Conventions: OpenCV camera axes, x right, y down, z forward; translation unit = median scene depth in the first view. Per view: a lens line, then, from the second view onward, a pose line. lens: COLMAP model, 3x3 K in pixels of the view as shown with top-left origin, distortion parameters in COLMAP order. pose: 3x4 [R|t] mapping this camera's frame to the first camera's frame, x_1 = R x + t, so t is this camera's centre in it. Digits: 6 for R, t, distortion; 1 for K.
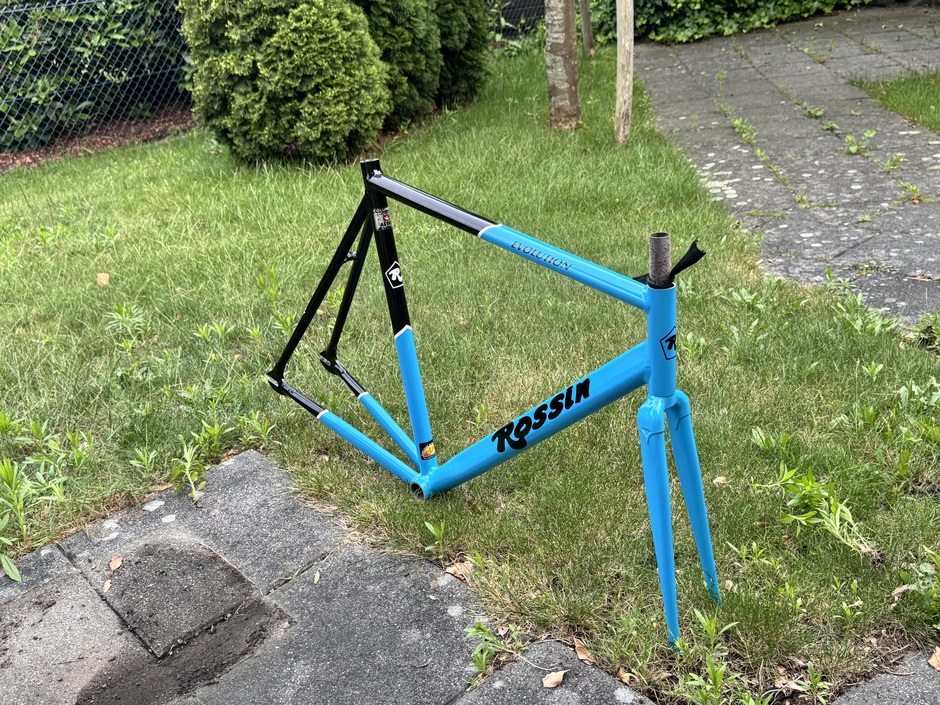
lens RADIAL K [[1004.8, 0, 470.0], [0, 1004.8, 352.5], [0, 0, 1]] dist [0.146804, -0.415746]
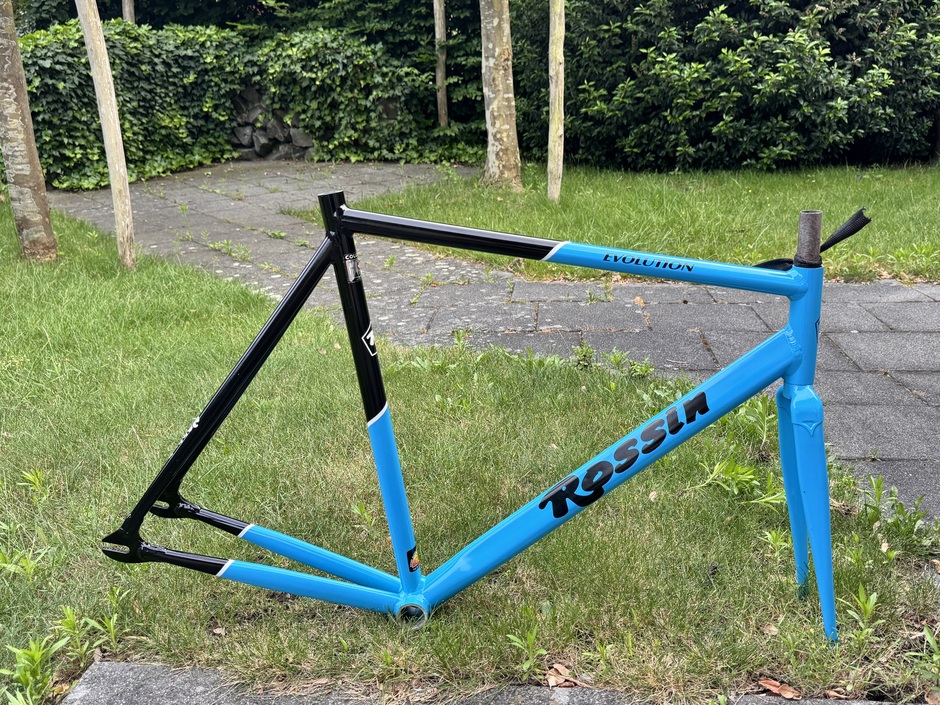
lens RADIAL K [[831.6, 0, 470.0], [0, 831.6, 352.5], [0, 0, 1]] dist [0.002284, -0.014558]
pose [[0.709303, -0.141402, 0.690576, -0.176349], [0.237049, 0.970466, -0.044765, -0.007983], [-0.663851, 0.195452, 0.721873, 0.188444]]
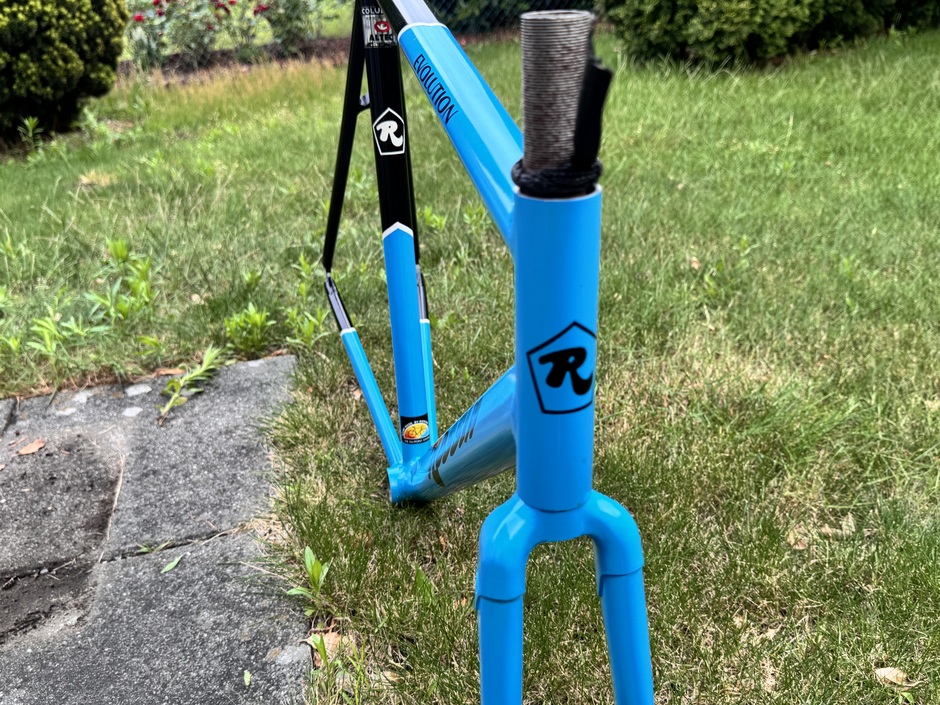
lens RADIAL K [[884.3, 0, 470.0], [0, 884.3, 352.5], [0, 0, 1]] dist [0.002055, 0.000102]
pose [[0.854901, 0.261452, -0.448094, 0.089210], [-0.218134, 0.964818, 0.146779, -0.015007], [0.470704, -0.027737, 0.881855, 0.214836]]
